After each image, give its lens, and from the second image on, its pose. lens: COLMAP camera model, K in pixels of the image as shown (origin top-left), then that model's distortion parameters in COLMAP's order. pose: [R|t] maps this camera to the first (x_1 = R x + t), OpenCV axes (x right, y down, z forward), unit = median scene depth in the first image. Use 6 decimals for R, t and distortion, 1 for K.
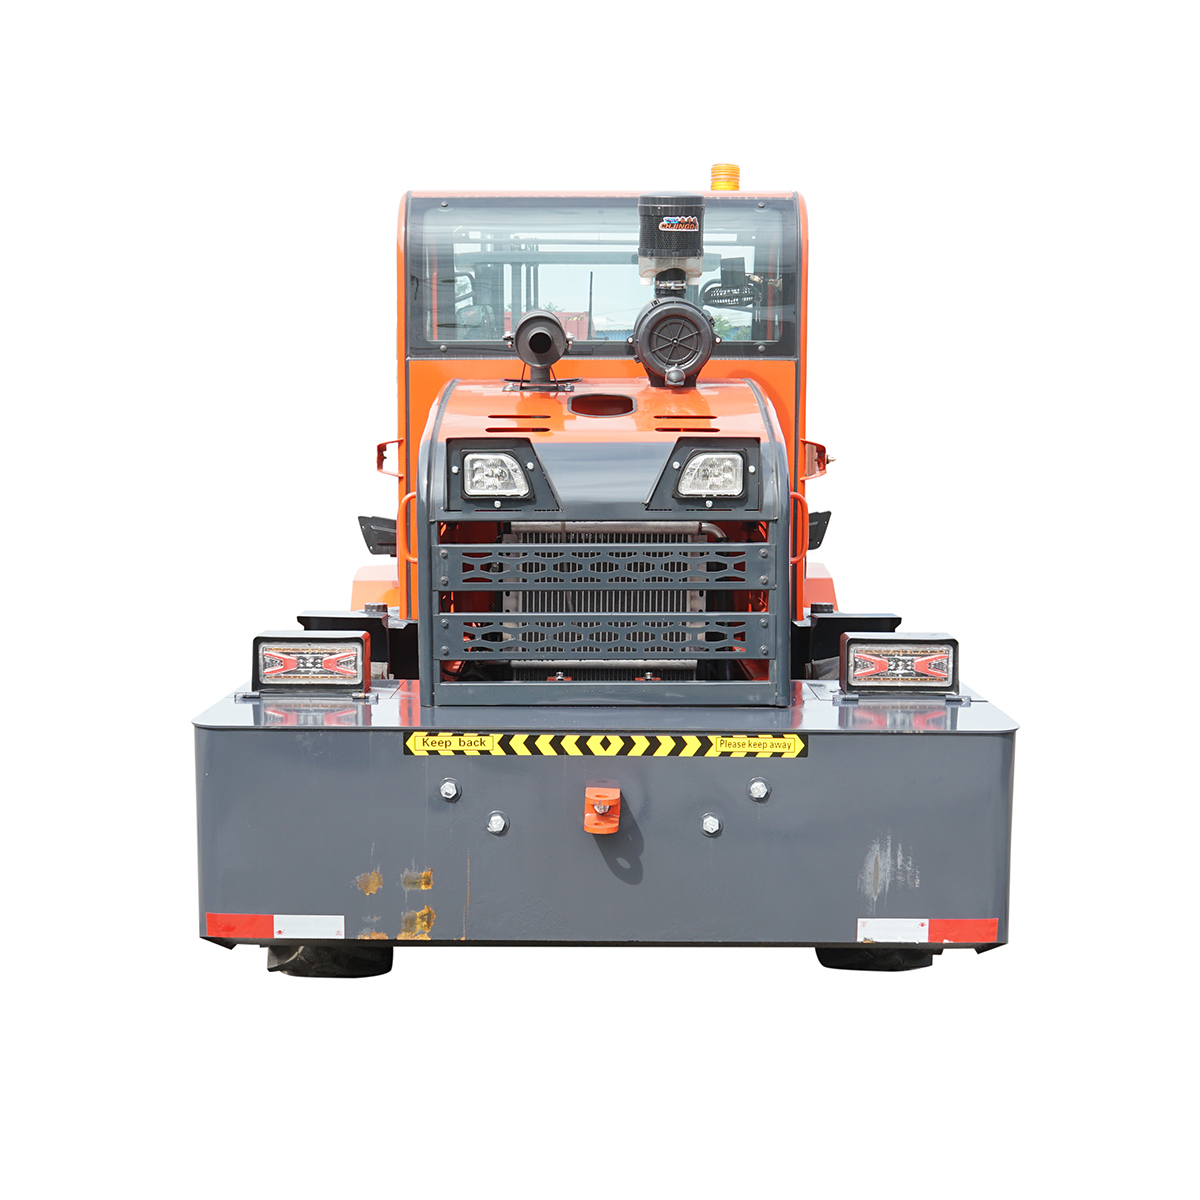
lens RADIAL K [[1467.9, 0, 654.5], [0, 1467.9, 597.3], [0, 0, 1]] dist [0.001674, -0.018820]
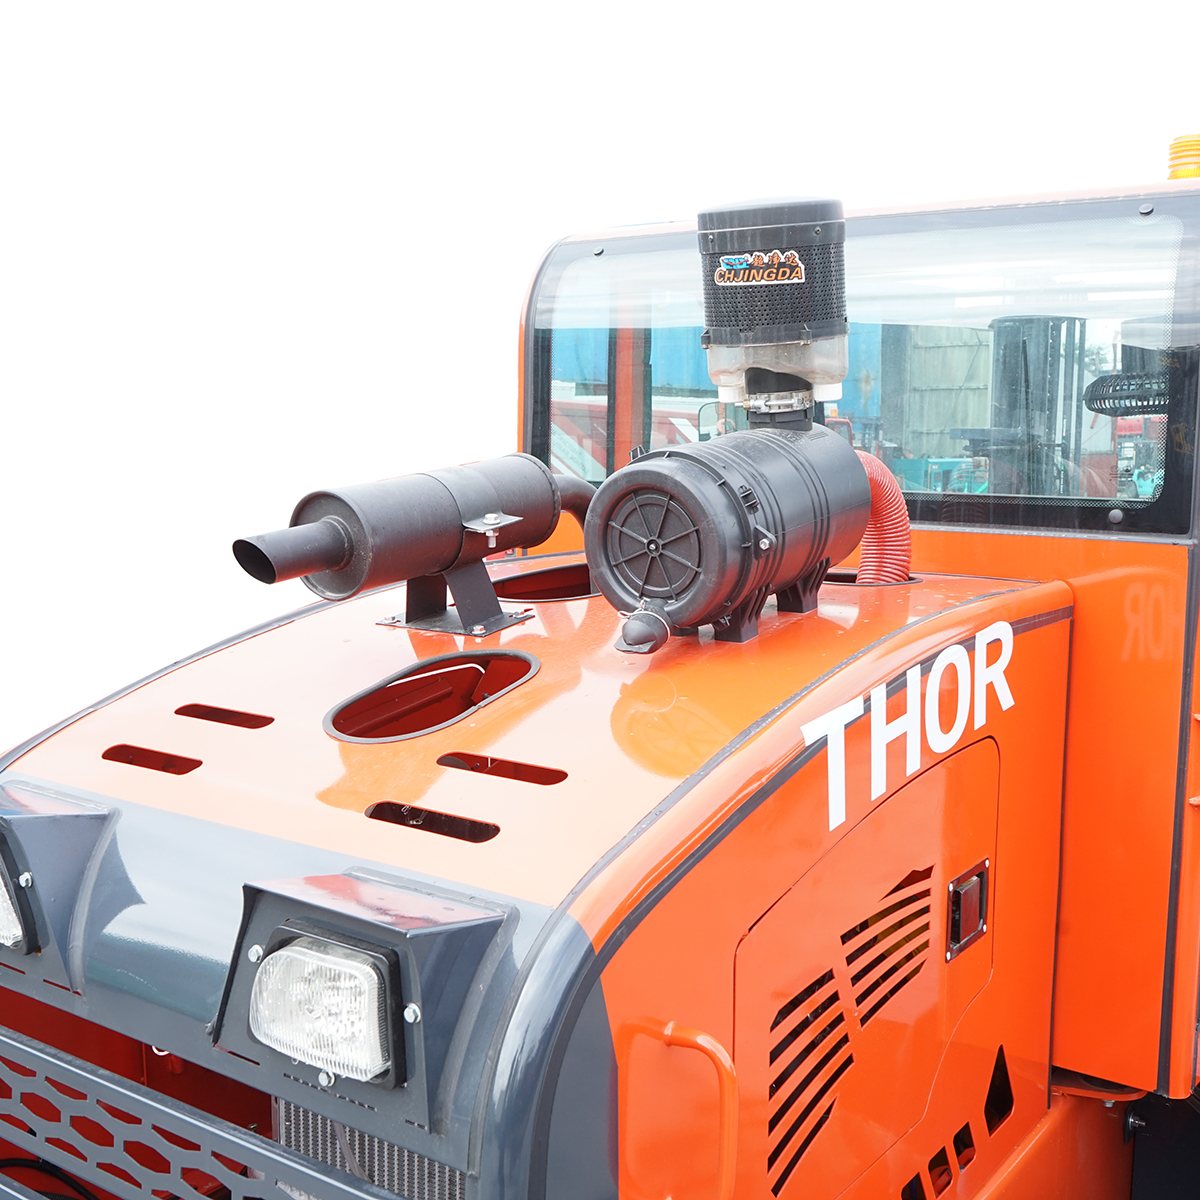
lens RADIAL K [[1467.9, 0, 654.5], [0, 1467.9, 597.3], [0, 0, 1]] dist [0.001674, -0.018820]
pose [[0.840217, 0.076927, -0.536766, 0.236861], [-0.087003, 0.996186, 0.006580, -0.156450], [0.535225, 0.041172, 0.843705, 0.615651]]
